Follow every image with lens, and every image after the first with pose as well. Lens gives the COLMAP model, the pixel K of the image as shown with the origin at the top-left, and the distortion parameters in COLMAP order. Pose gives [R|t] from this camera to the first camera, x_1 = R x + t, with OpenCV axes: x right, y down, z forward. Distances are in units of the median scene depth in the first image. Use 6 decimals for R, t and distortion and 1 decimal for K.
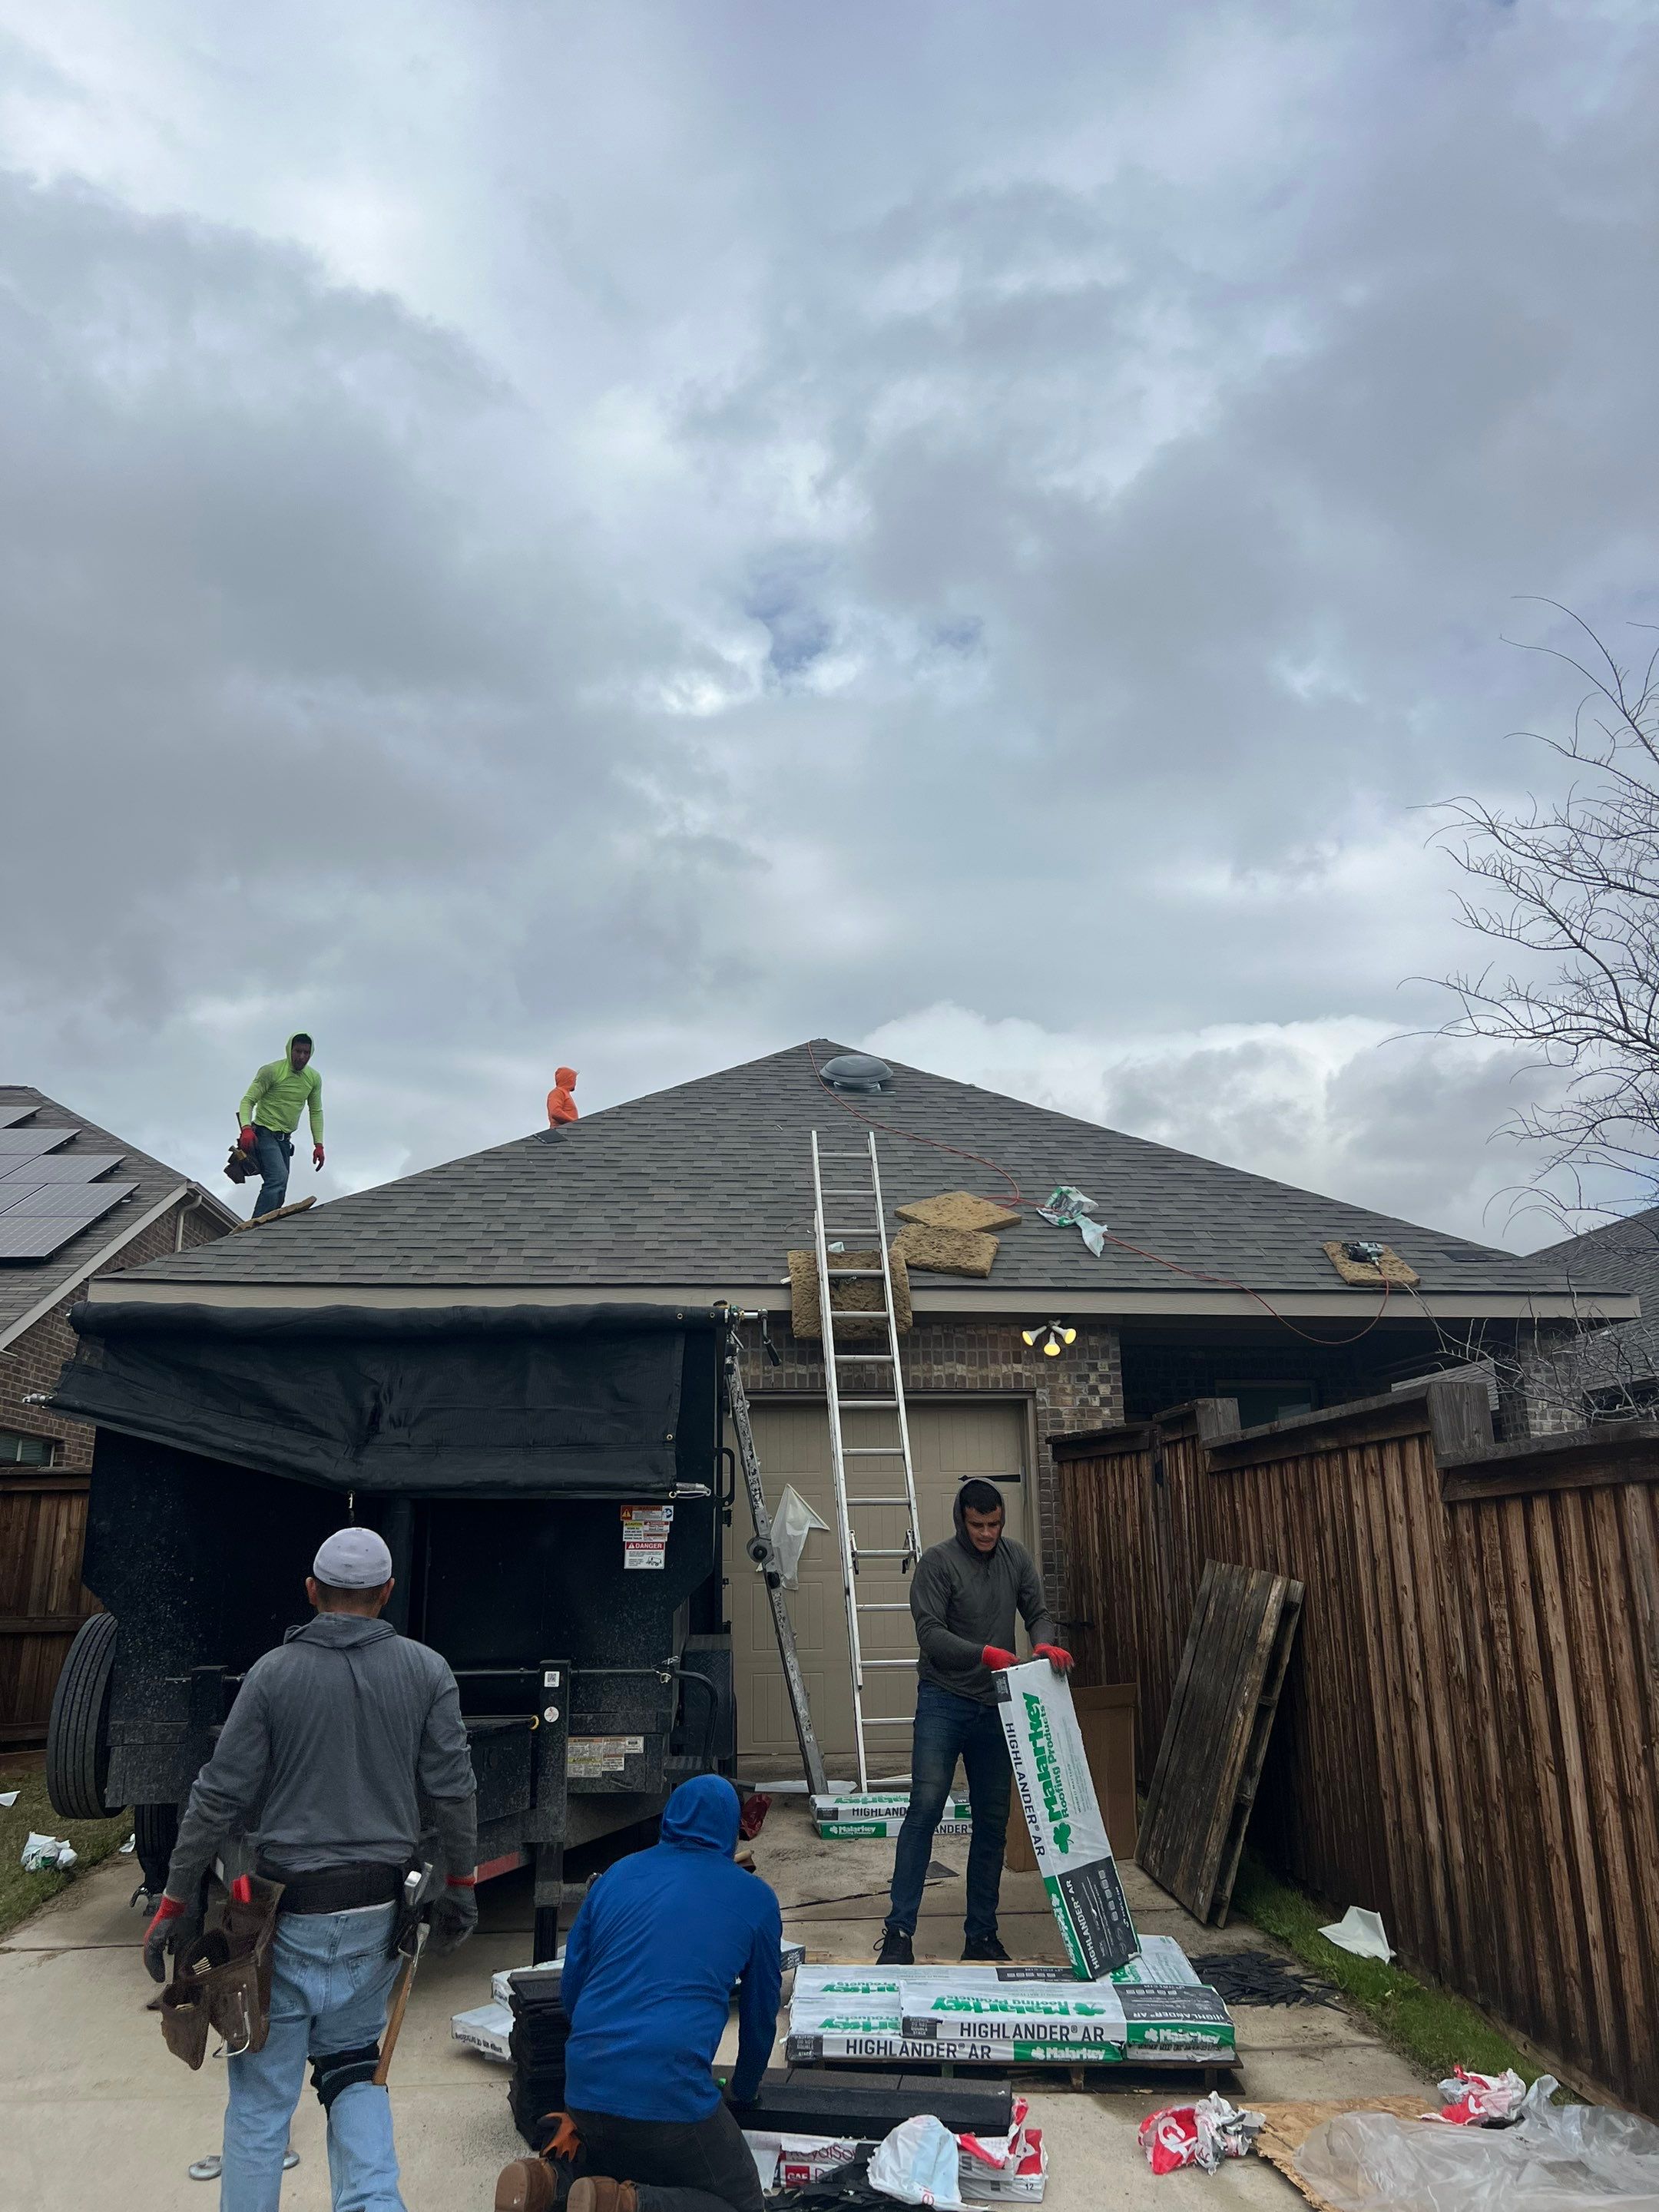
lens RADIAL K [[1658.8, 0, 829.5], [0, 1658.8, 1106.0], [0, 0, 1]] dist [0.076176, -0.097948]
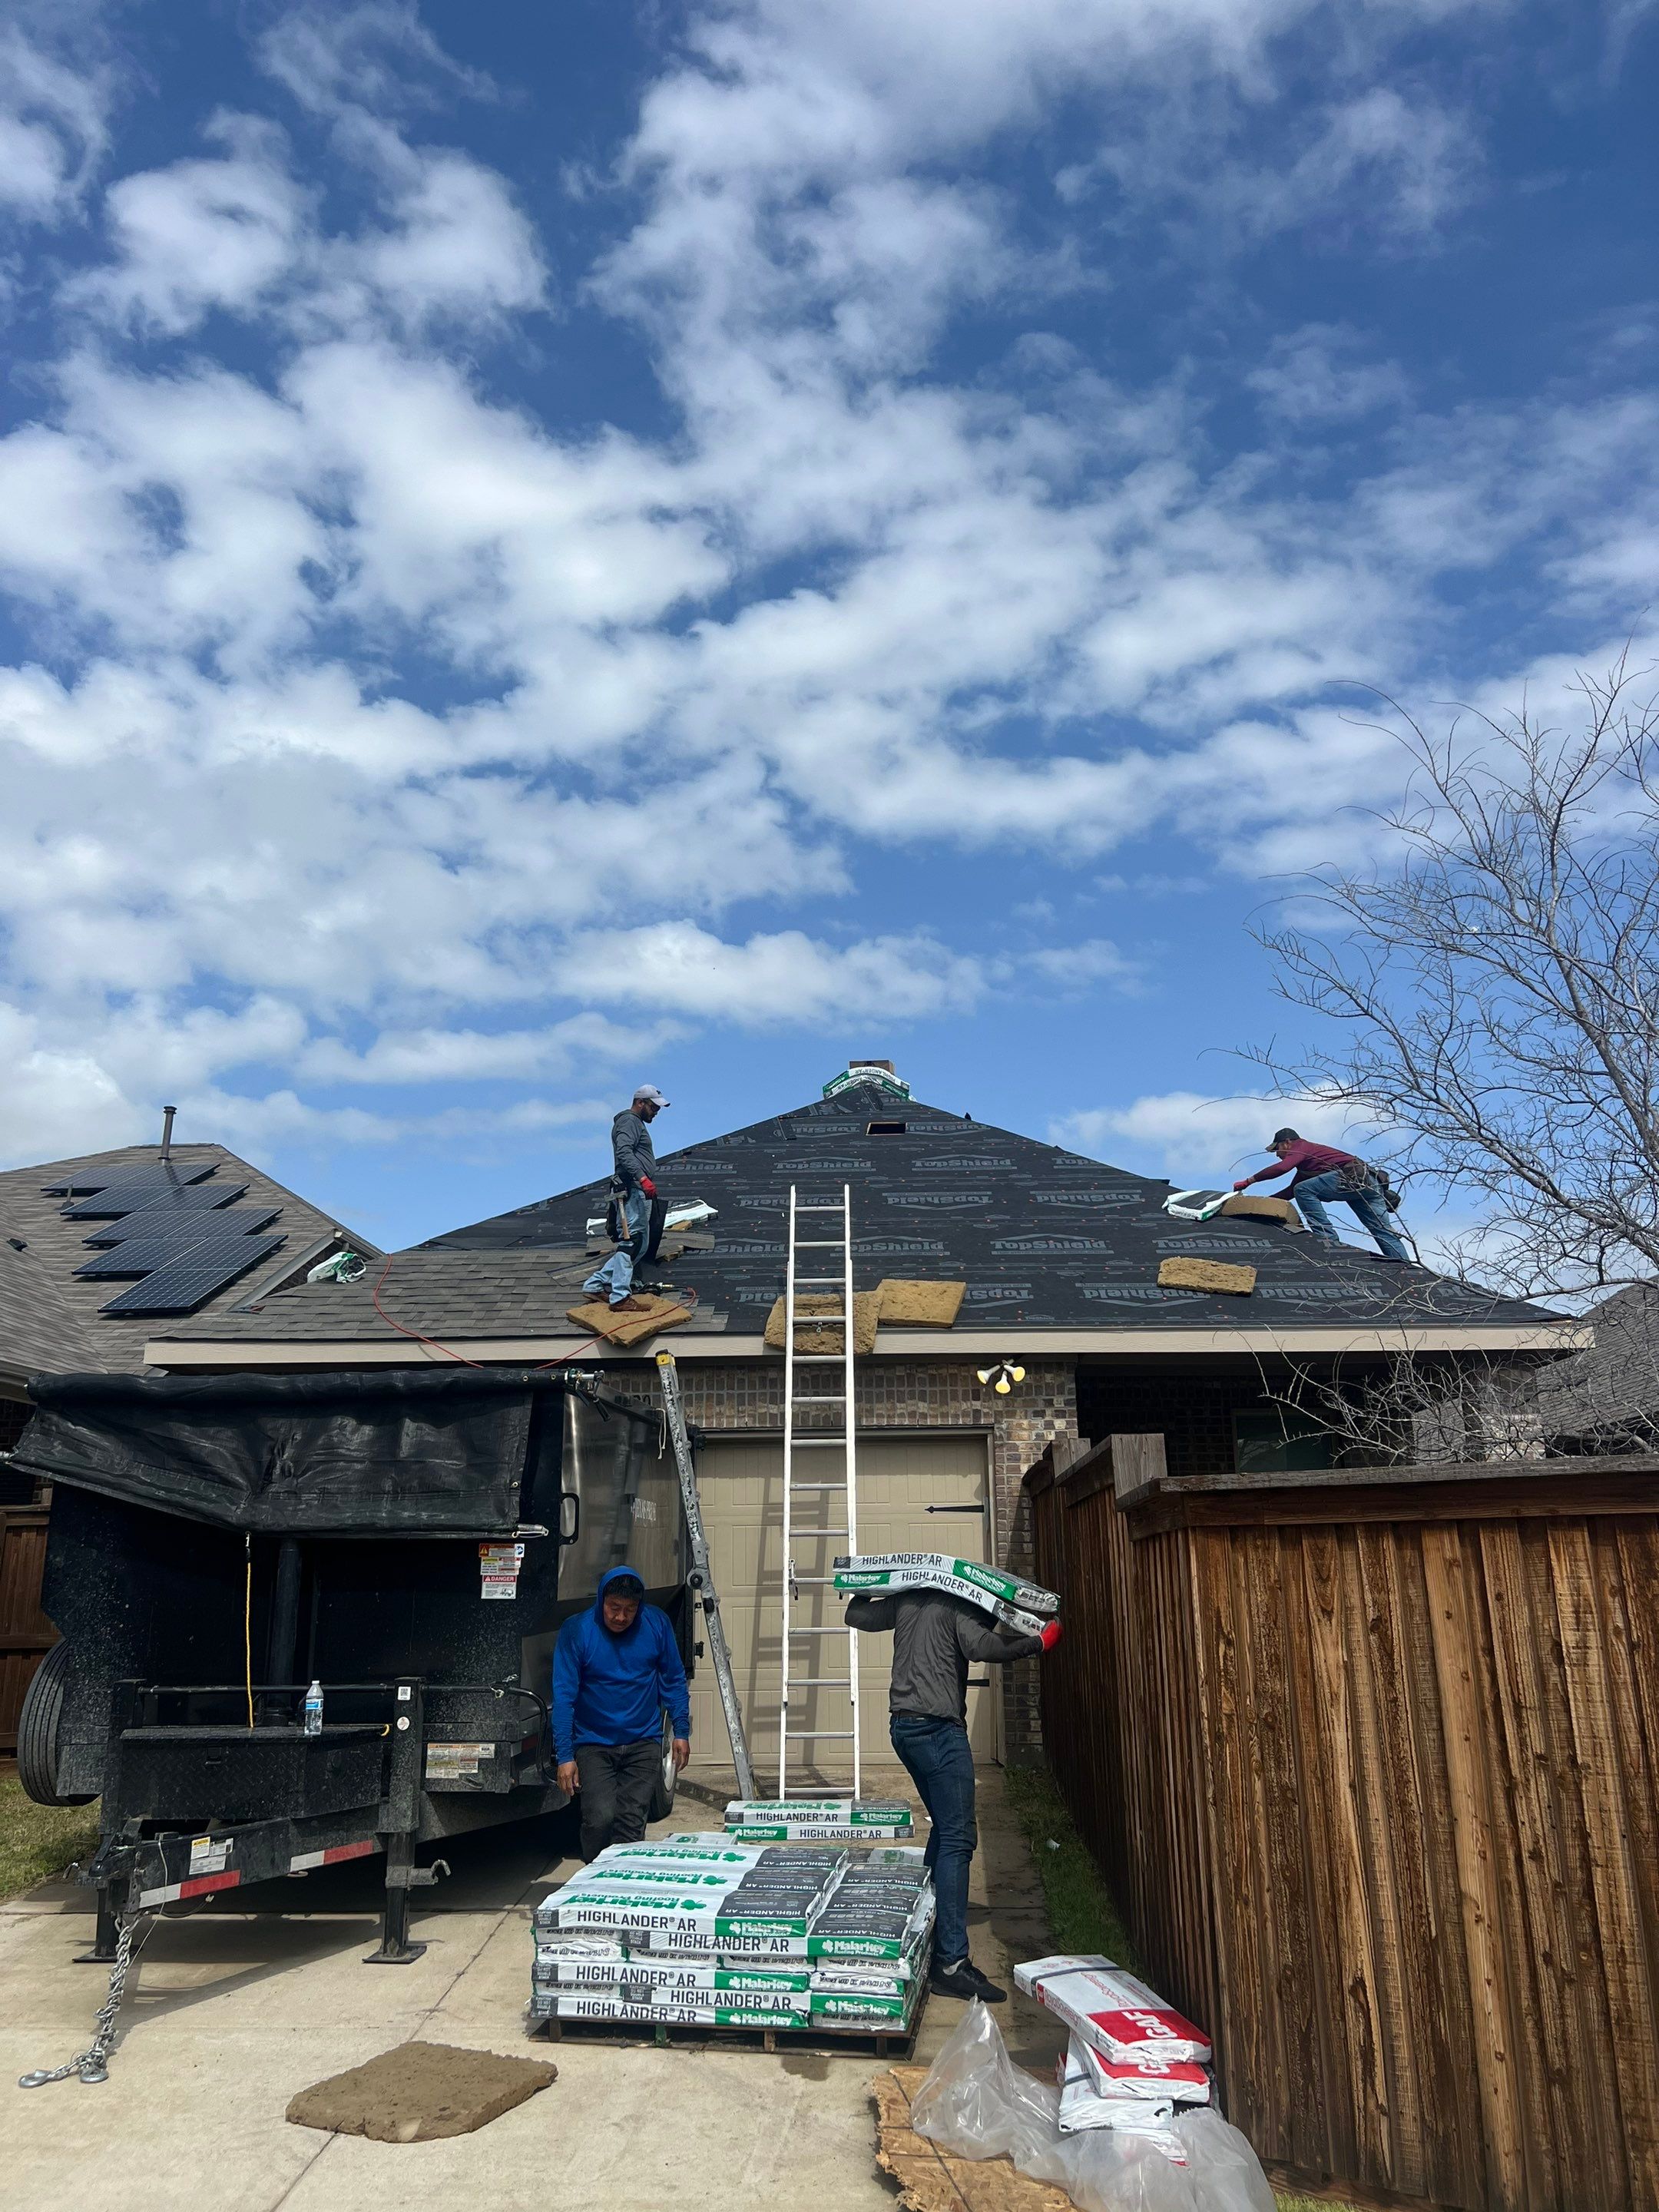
lens RADIAL K [[1658.8, 0, 829.5], [0, 1658.8, 1106.0], [0, 0, 1]] dist [0.076176, -0.097948]
pose [[0.990606, -0.035232, -0.132127, 0.274908], [0.034087, 0.999359, -0.010922, -0.041776], [0.132427, 0.006315, 0.991173, -0.115400]]
